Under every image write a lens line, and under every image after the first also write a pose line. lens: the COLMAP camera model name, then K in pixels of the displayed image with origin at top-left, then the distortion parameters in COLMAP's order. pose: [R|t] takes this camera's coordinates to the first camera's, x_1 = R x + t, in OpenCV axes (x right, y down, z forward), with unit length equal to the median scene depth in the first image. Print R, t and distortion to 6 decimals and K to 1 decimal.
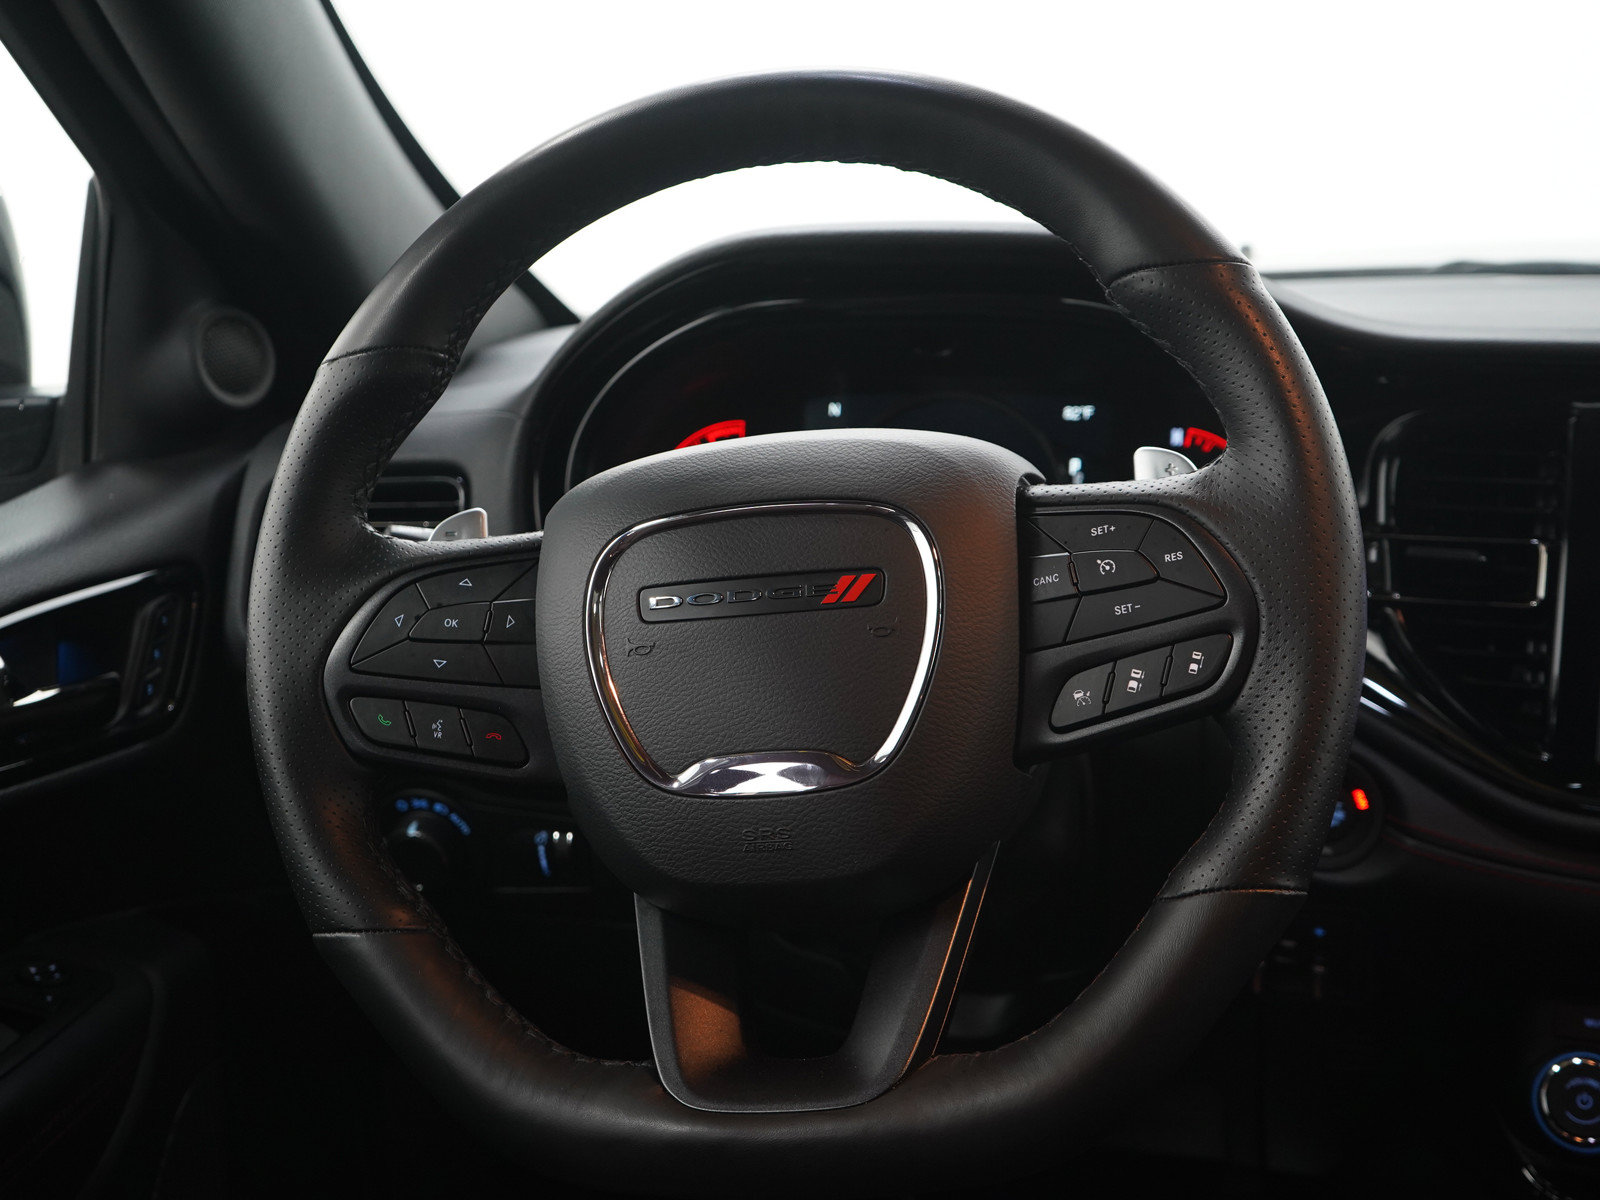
lens RADIAL K [[2095.4, 0, 794.2], [0, 2095.4, 607.4], [0, 0, 1]] dist [0.015609, 0.000000]
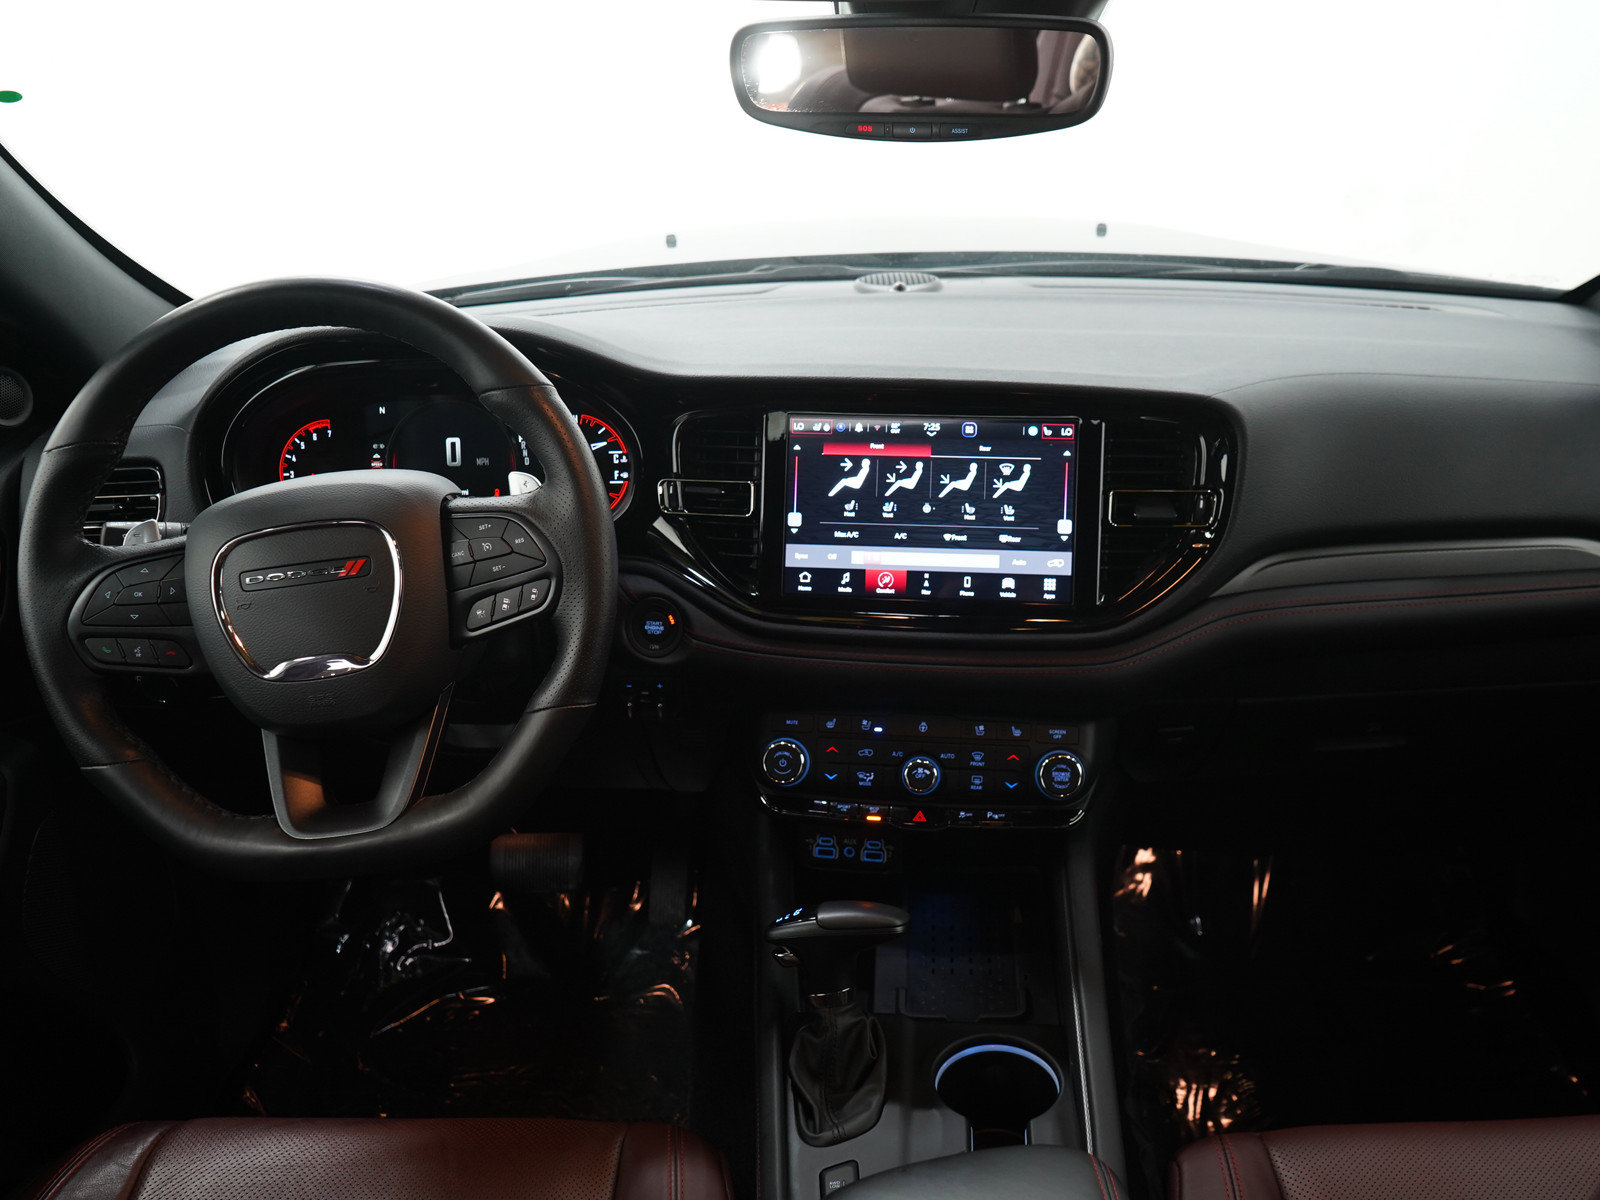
lens RADIAL K [[1402.7, 0, 811.9], [0, 1402.7, 595.4], [0, 0, 1]] dist [-0.020305, 0.016405]
pose [[0.975627, -0.088517, 0.200792, 0.171743], [0.053651, 0.983481, 0.172875, -0.177288], [-0.212778, -0.157889, 0.964260, -0.314854]]
